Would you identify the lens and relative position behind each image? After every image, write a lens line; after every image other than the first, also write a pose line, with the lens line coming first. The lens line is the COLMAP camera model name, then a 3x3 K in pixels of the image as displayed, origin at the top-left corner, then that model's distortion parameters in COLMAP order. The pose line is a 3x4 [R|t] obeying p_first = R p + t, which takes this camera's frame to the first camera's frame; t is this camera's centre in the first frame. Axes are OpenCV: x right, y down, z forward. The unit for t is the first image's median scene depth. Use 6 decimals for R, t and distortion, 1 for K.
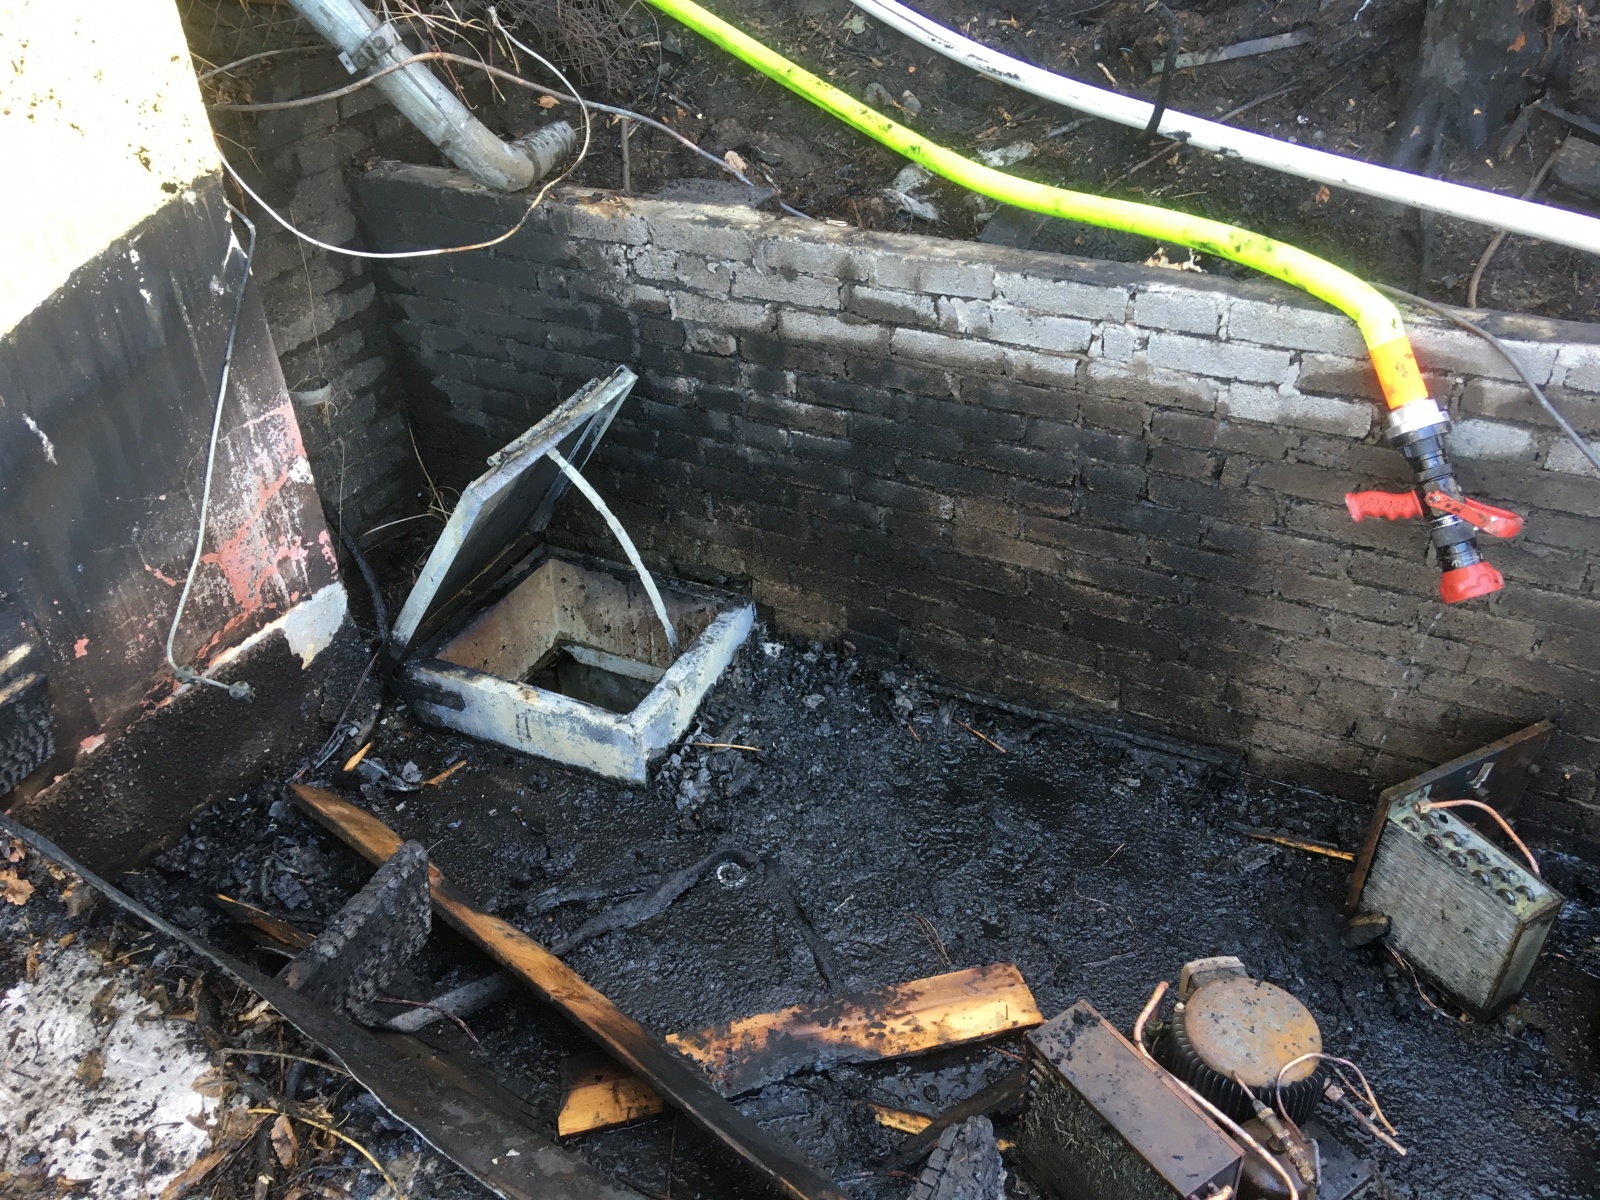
lens RADIAL K [[1365.7, 0, 805.4], [0, 1365.7, 606.8], [0, 0, 1]] dist [0.120016, -0.182620]
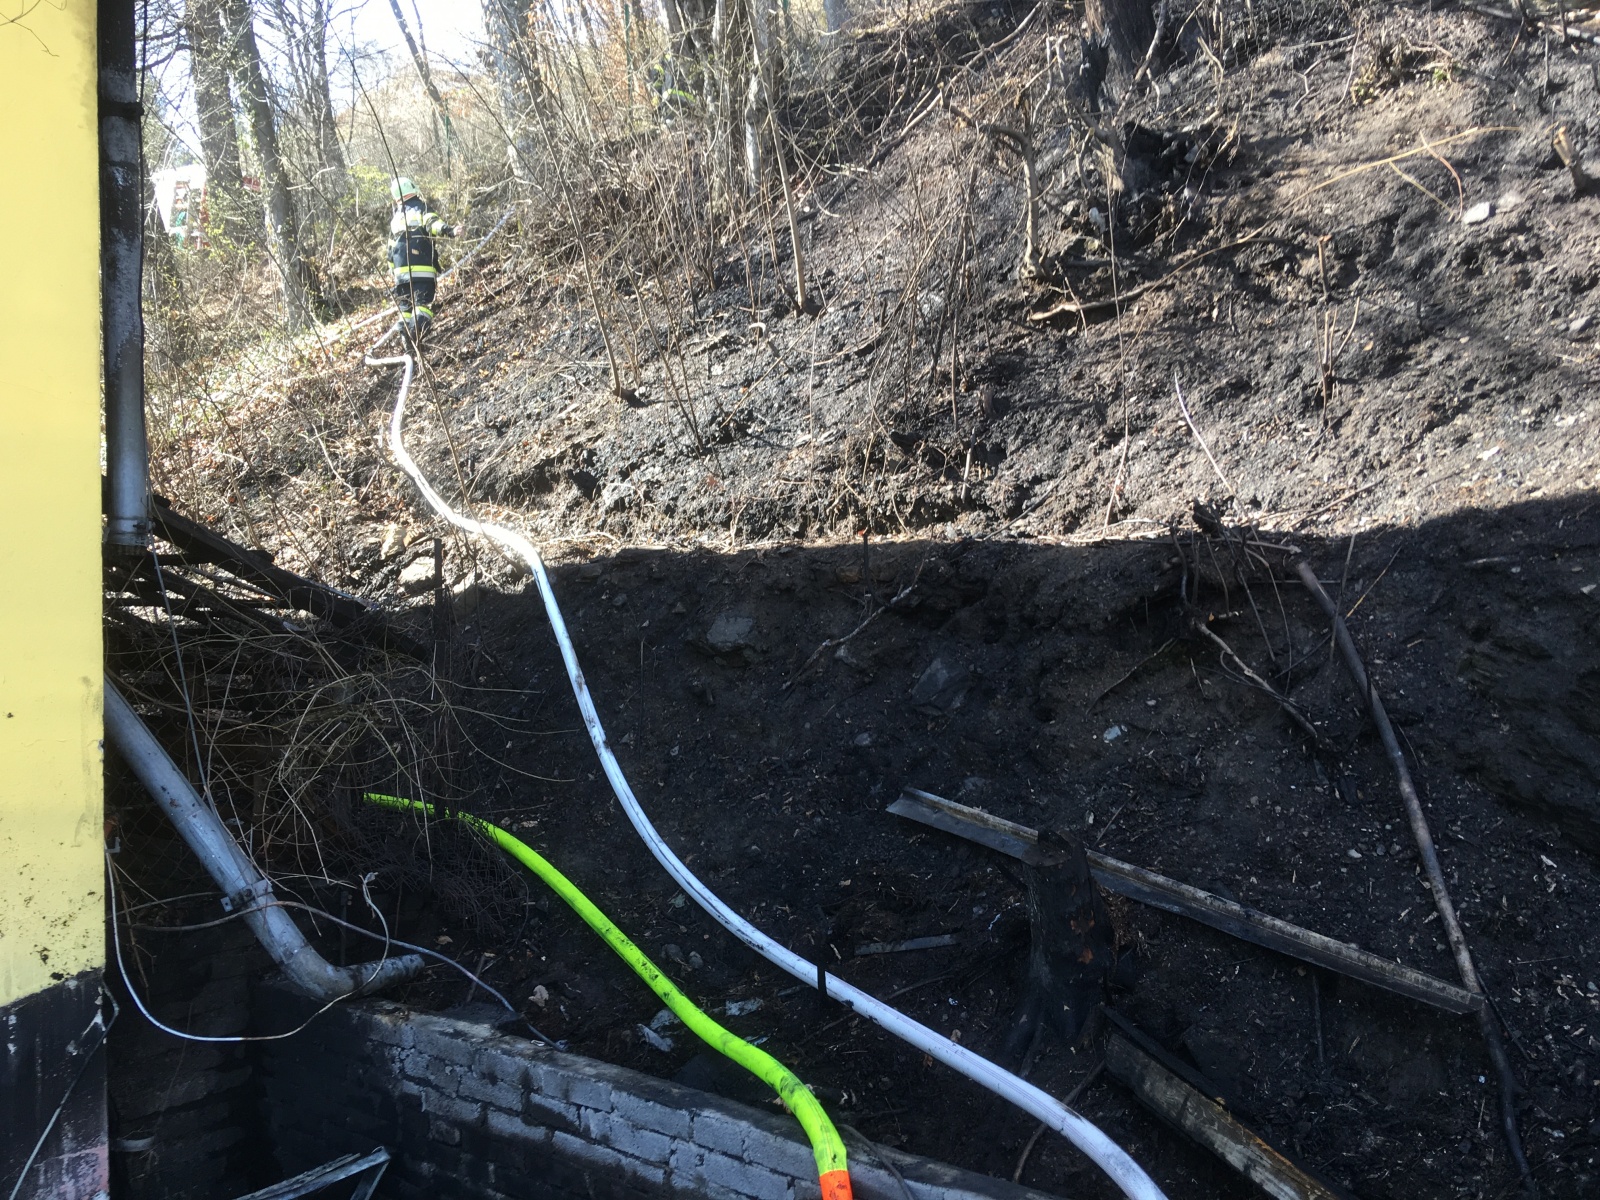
lens RADIAL K [[1365.7, 0, 805.4], [0, 1365.7, 606.8], [0, 0, 1]] dist [0.120016, -0.182620]
pose [[0.982483, 0.037607, -0.182518, 0.496100], [-0.133860, 0.823826, -0.550811, 0.067968], [0.129649, 0.565594, 0.814429, -0.264450]]
